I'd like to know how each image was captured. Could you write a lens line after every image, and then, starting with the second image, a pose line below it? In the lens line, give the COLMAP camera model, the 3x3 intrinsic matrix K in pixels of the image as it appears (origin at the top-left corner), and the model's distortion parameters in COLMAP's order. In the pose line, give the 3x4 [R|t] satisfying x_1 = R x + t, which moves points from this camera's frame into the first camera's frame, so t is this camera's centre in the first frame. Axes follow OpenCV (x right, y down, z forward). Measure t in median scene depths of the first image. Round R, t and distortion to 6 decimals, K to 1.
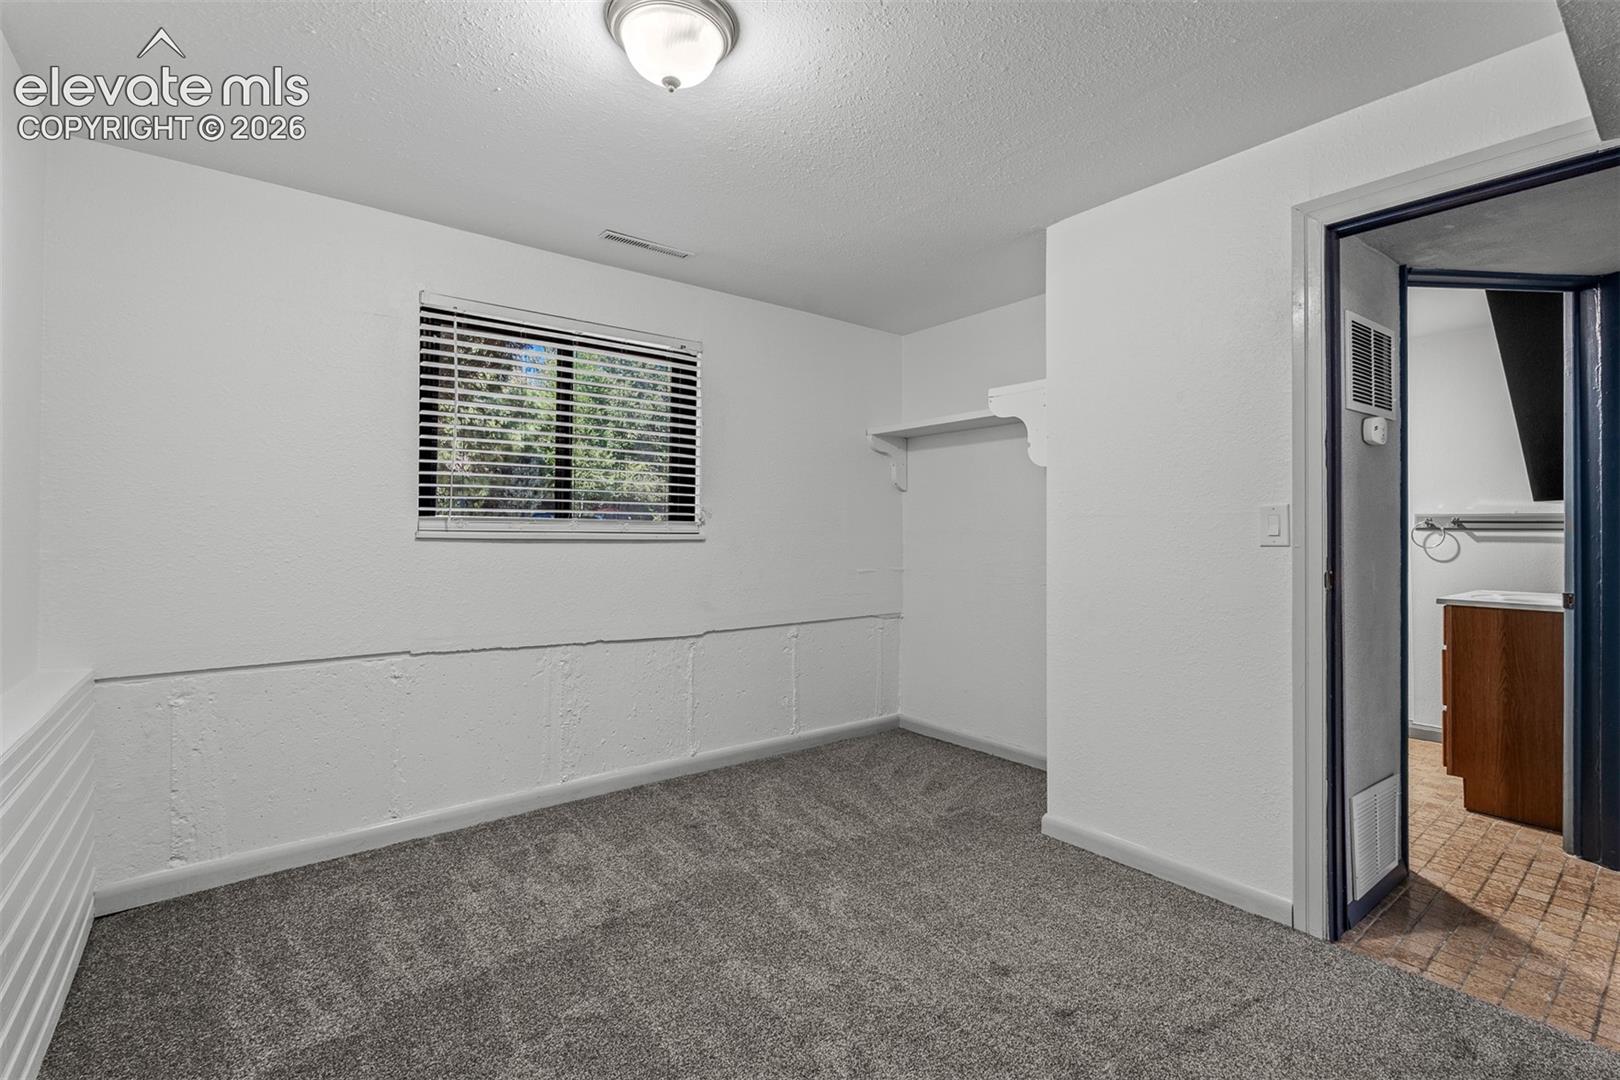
lens RADIAL K [[732.1, 0, 810.5], [0, 732.1, 520.5], [0, 0, 1]] dist [0.000296, 0.000187]
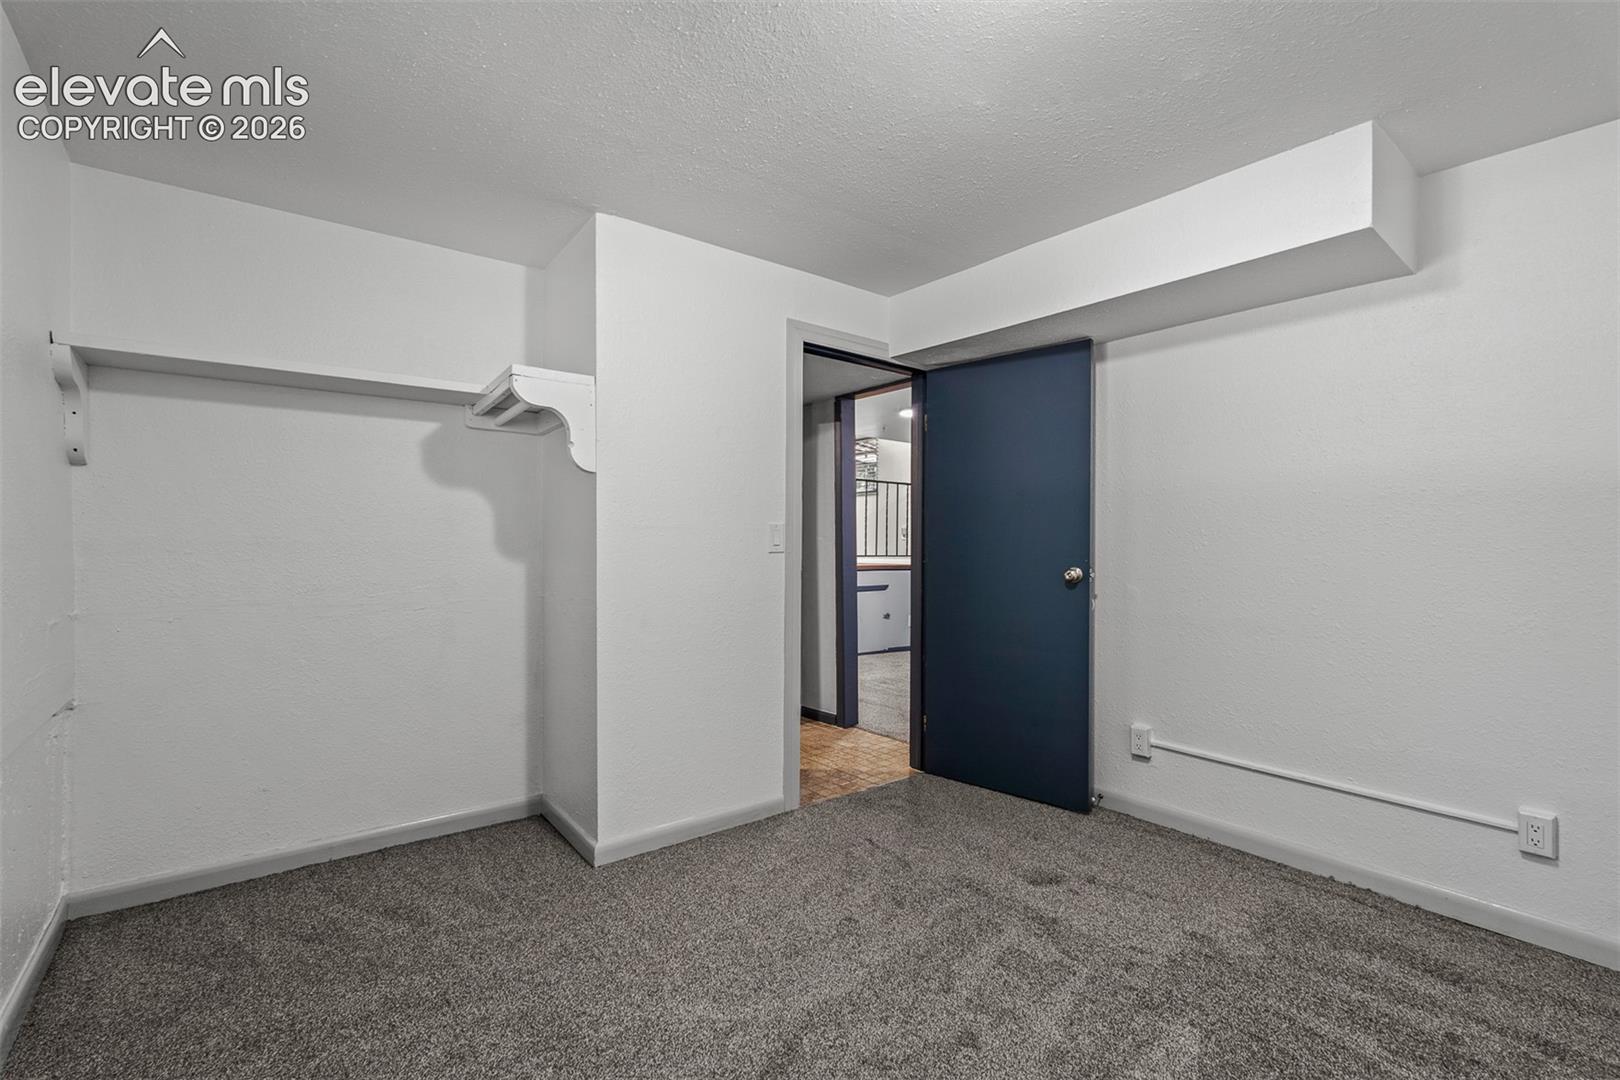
lens RADIAL K [[709.7, 0, 809.6], [0, 709.7, 549.7], [0, 0, 1]] dist [0.000885, -0.000177]
pose [[-0.011389, -0.012252, 0.999860, -0.570121], [-0.019980, 0.999728, 0.012023, 0.008124], [-0.999736, -0.019841, -0.011631, 0.731845]]
